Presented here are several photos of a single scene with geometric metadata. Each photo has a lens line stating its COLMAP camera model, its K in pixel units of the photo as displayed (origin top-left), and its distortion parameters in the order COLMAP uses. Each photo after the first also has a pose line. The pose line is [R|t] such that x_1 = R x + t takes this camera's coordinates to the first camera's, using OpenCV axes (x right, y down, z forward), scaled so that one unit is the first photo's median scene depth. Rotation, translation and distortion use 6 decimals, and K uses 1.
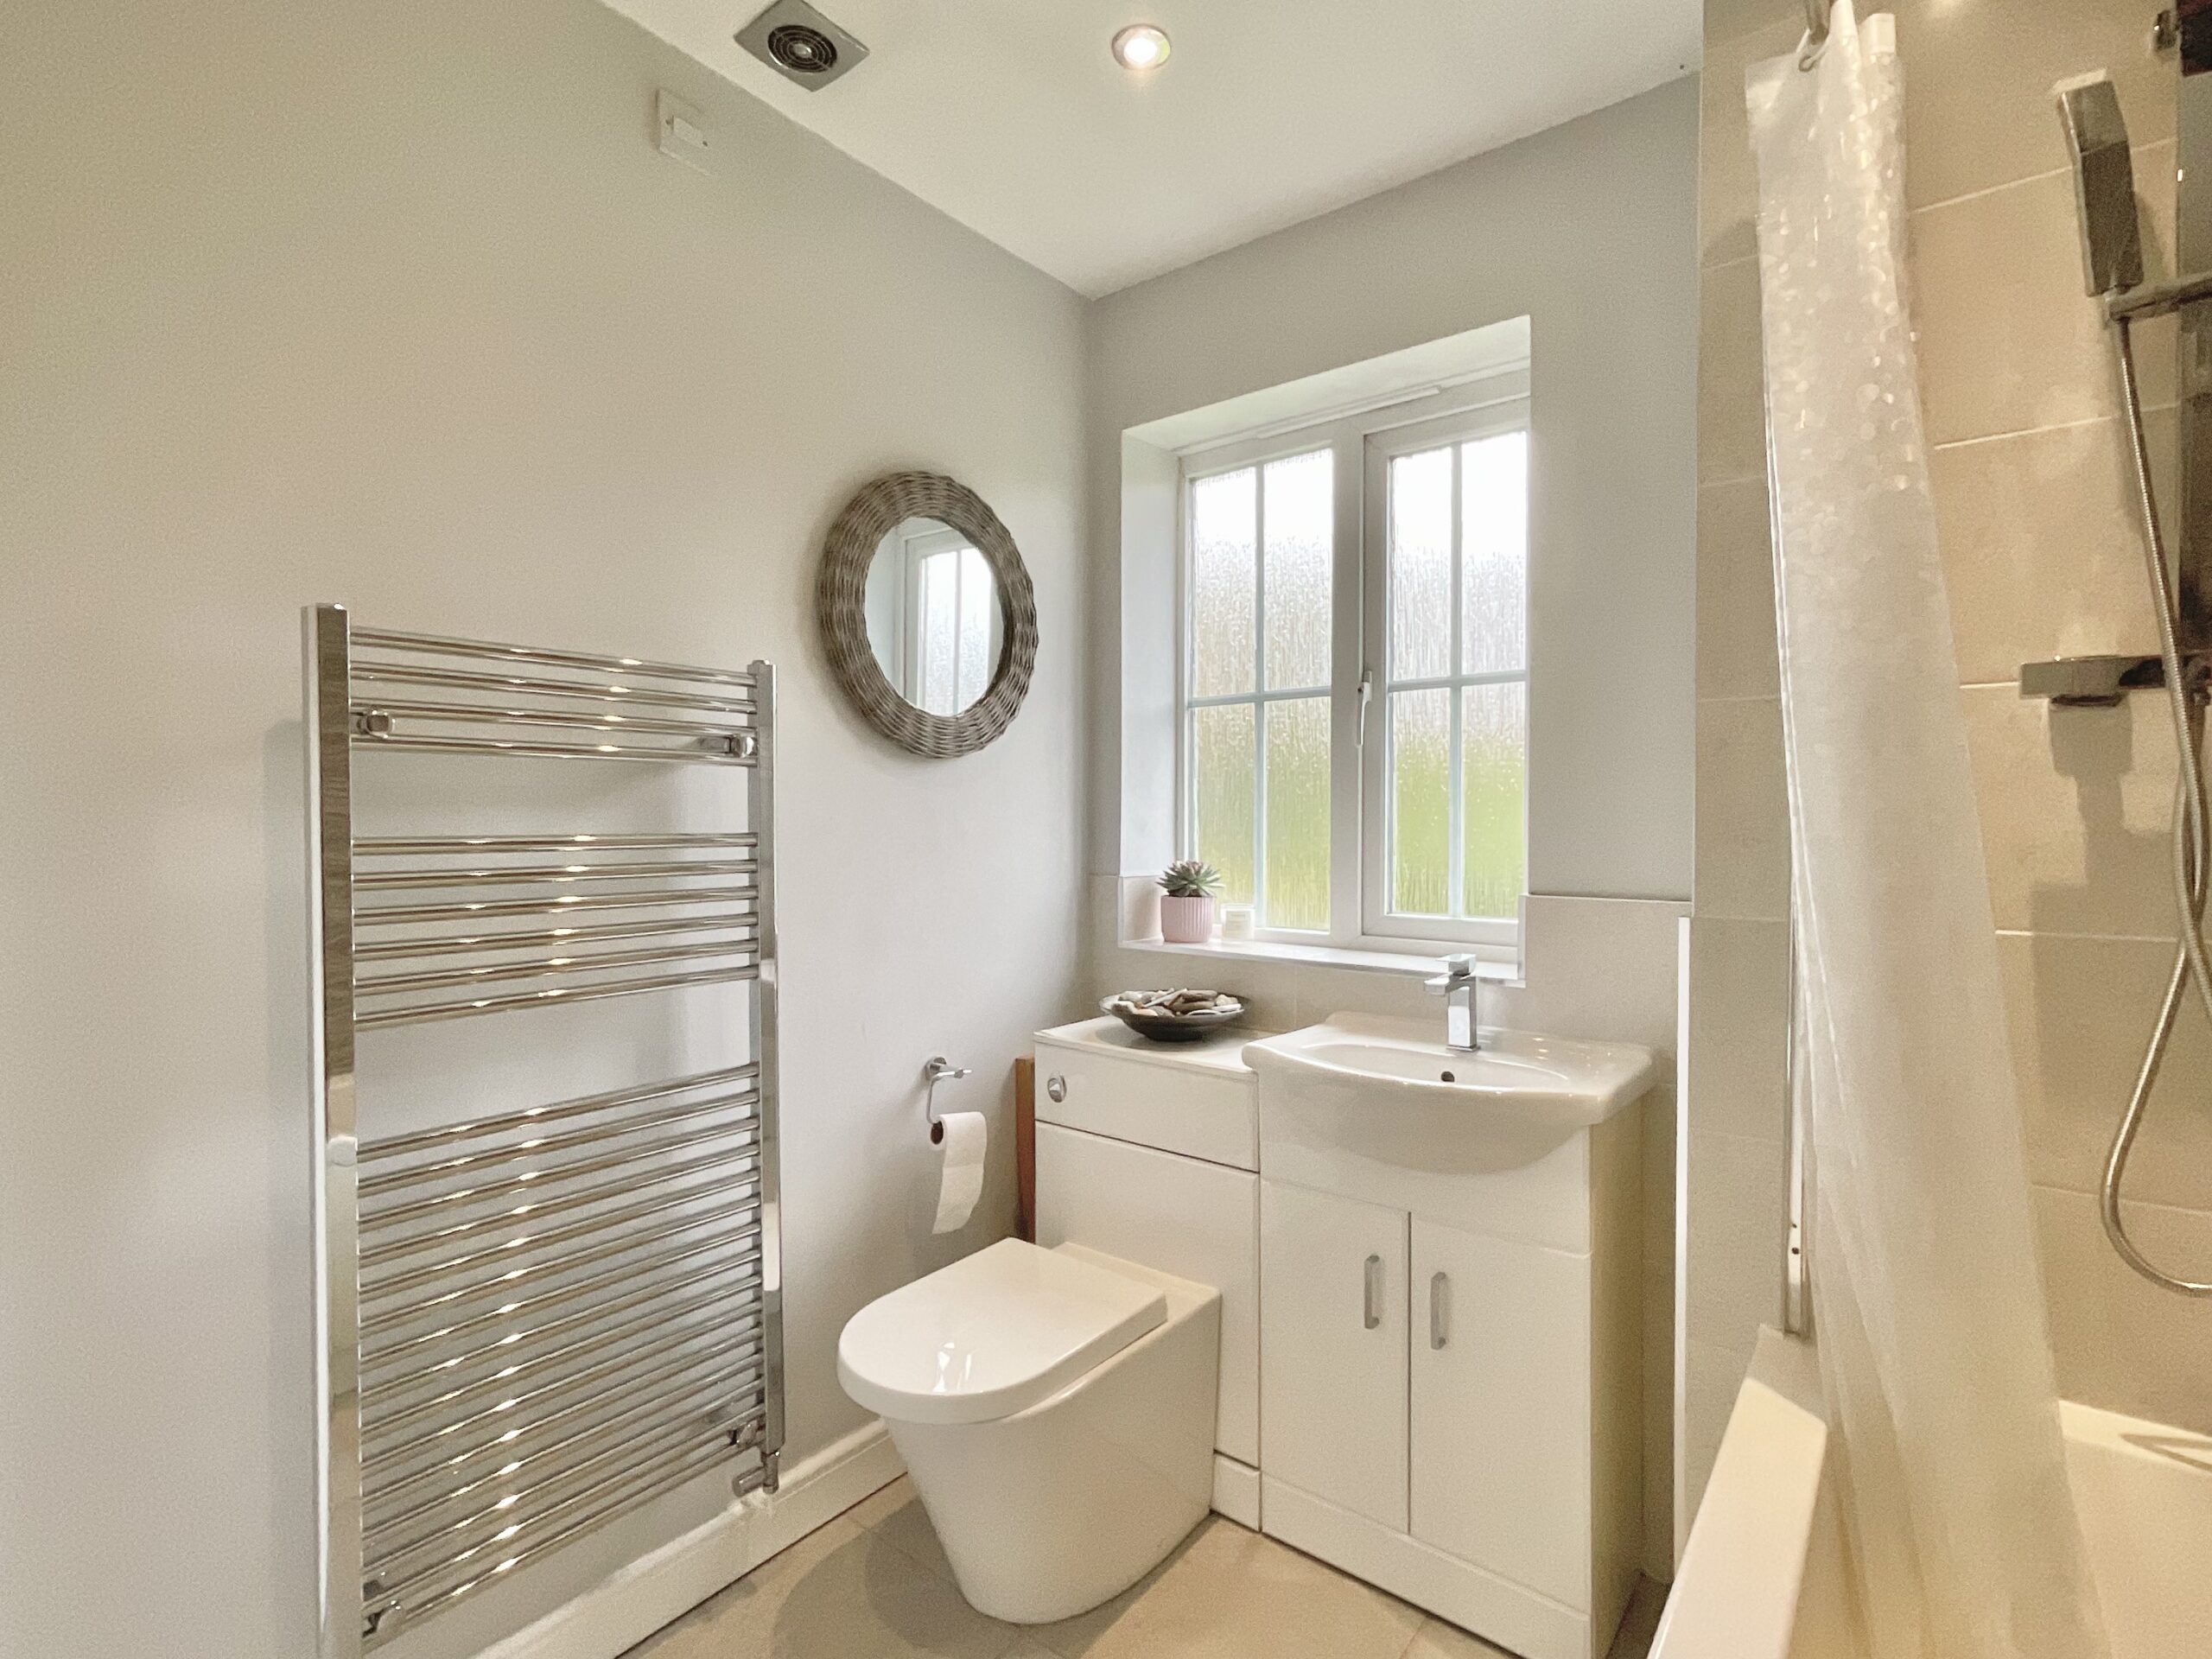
lens RADIAL K [[1059.2, 0, 1106.0], [0, 1059.2, 829.5], [0, 0, 1]] dist [0.003130, 0.000387]
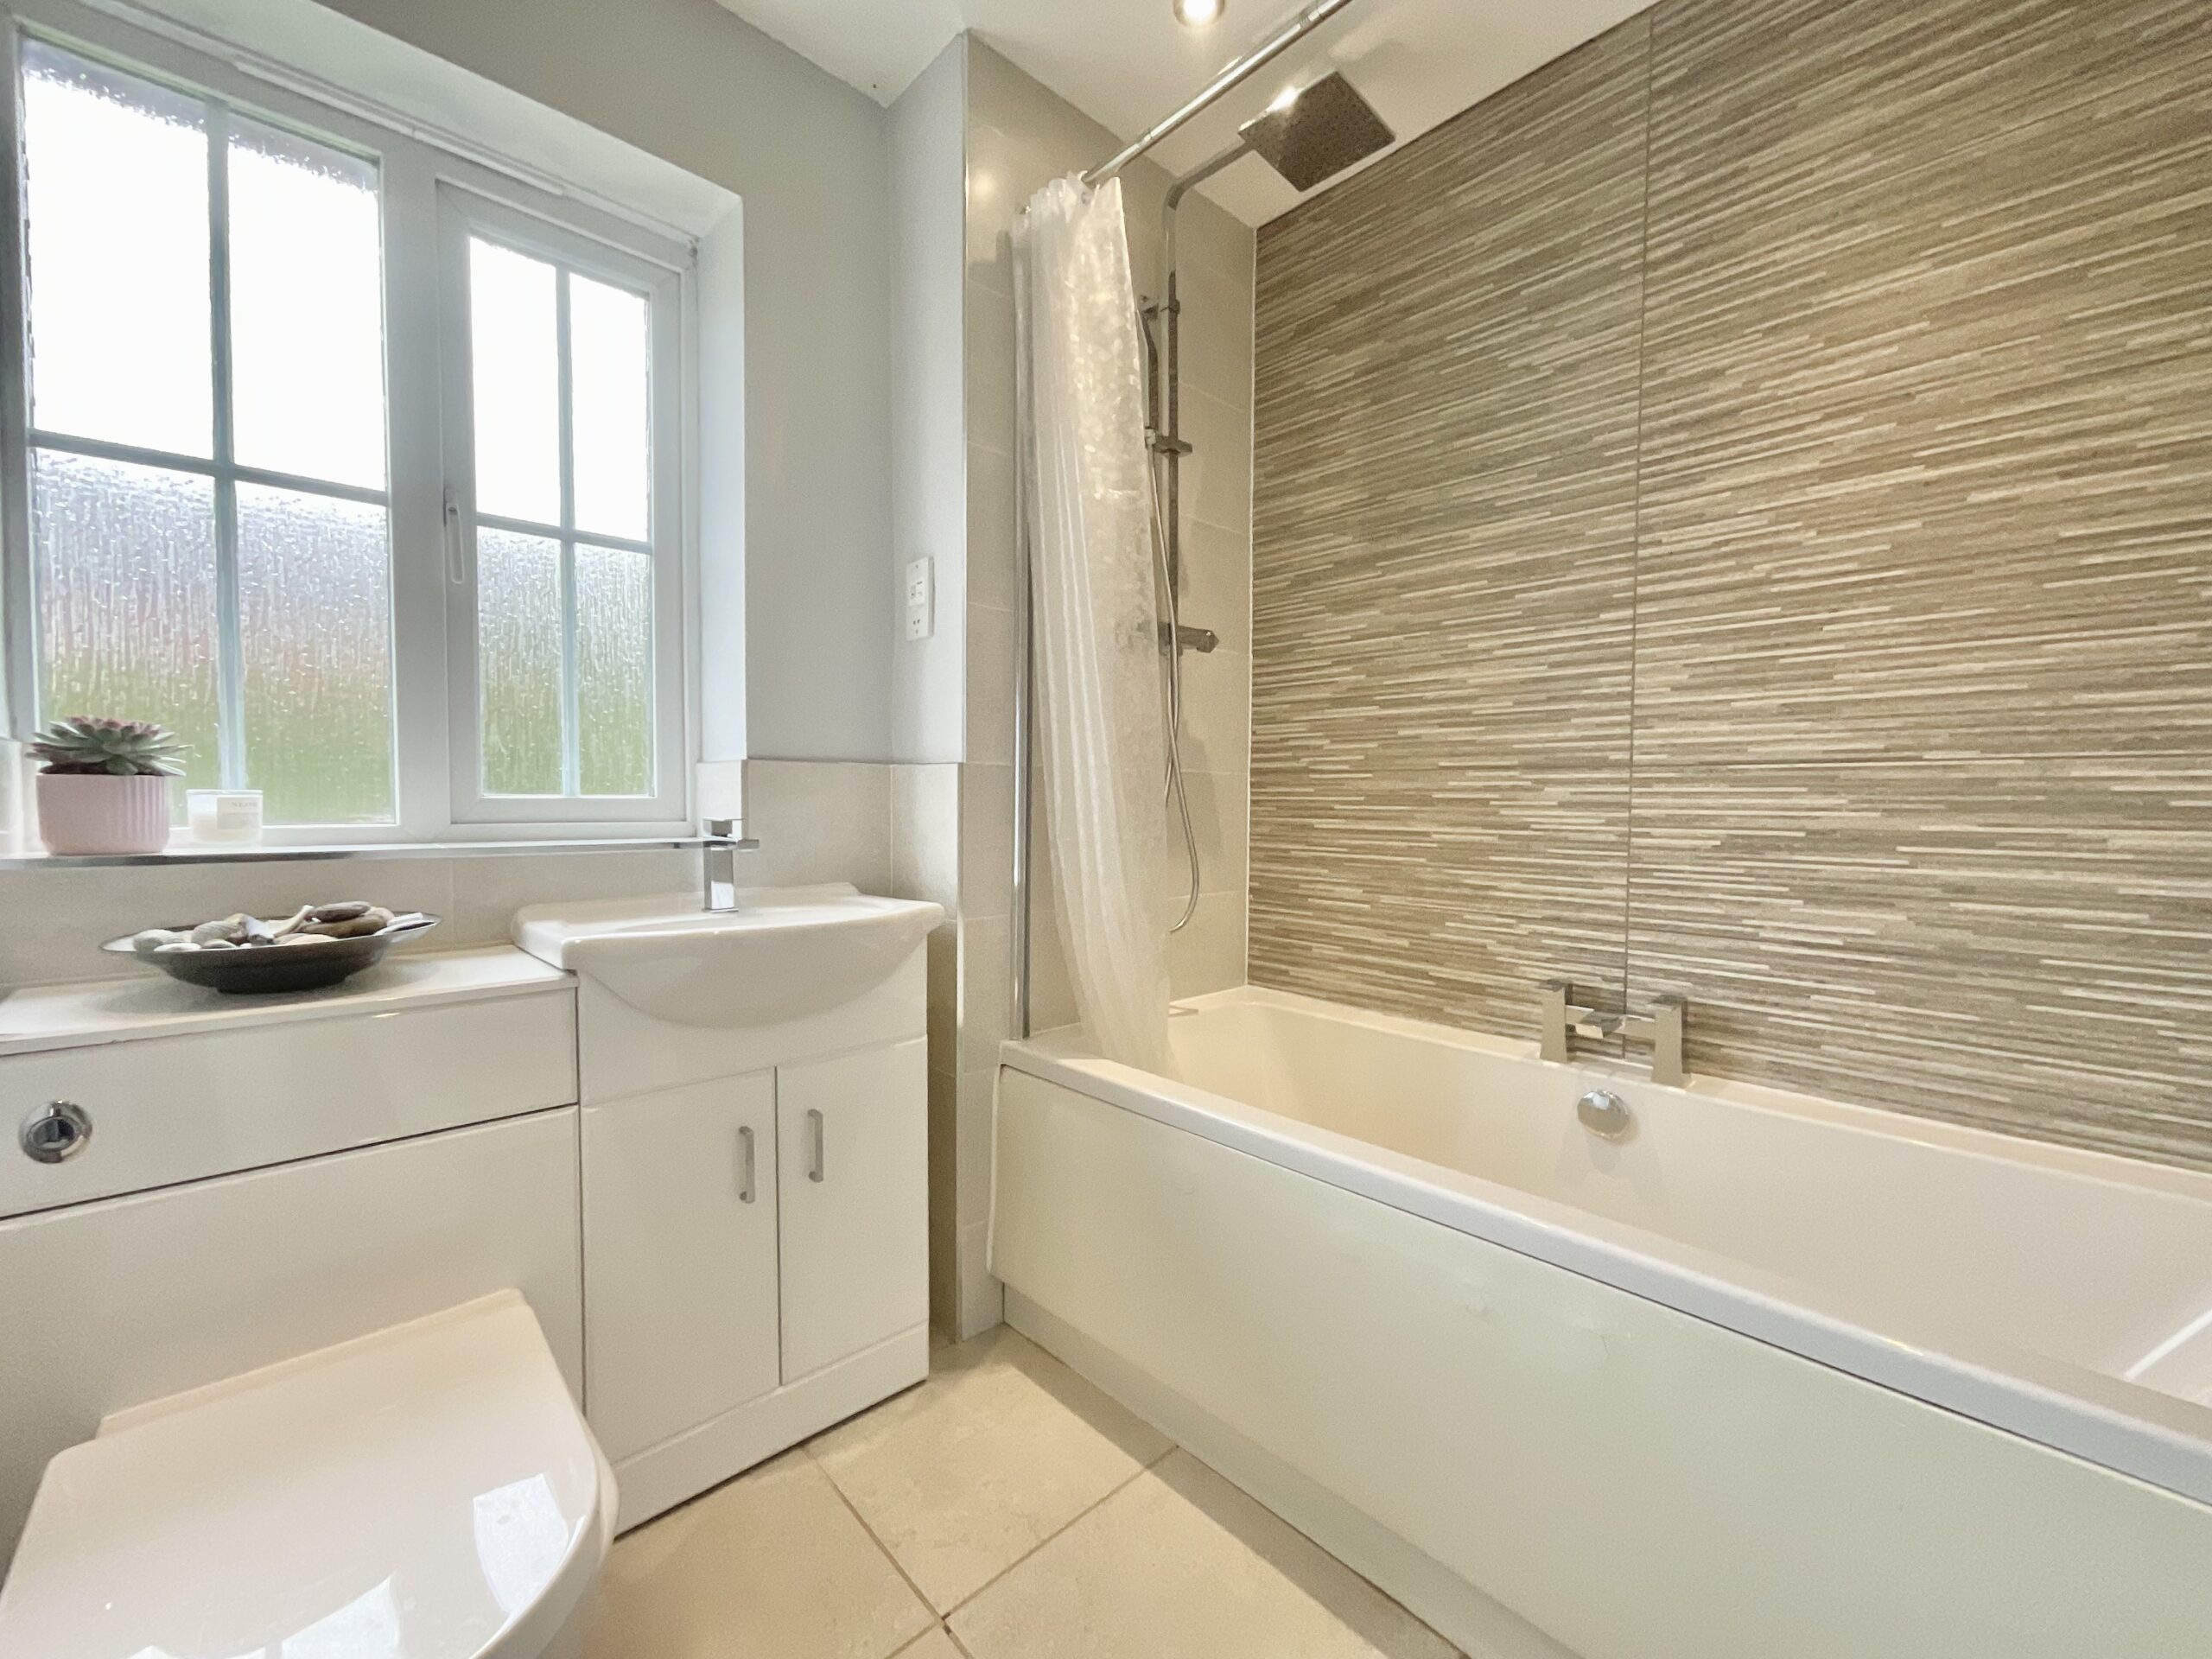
lens RADIAL K [[890.6, 0, 1108.0], [0, 890.6, 835.9], [0, 0, 1]] dist [-0.001072, 0.000022]
pose [[0.151794, -0.035036, 0.987791, -0.370203], [0.001028, 0.999377, 0.035289, 0.093200], [-0.988412, -0.004341, 0.151735, 0.445975]]
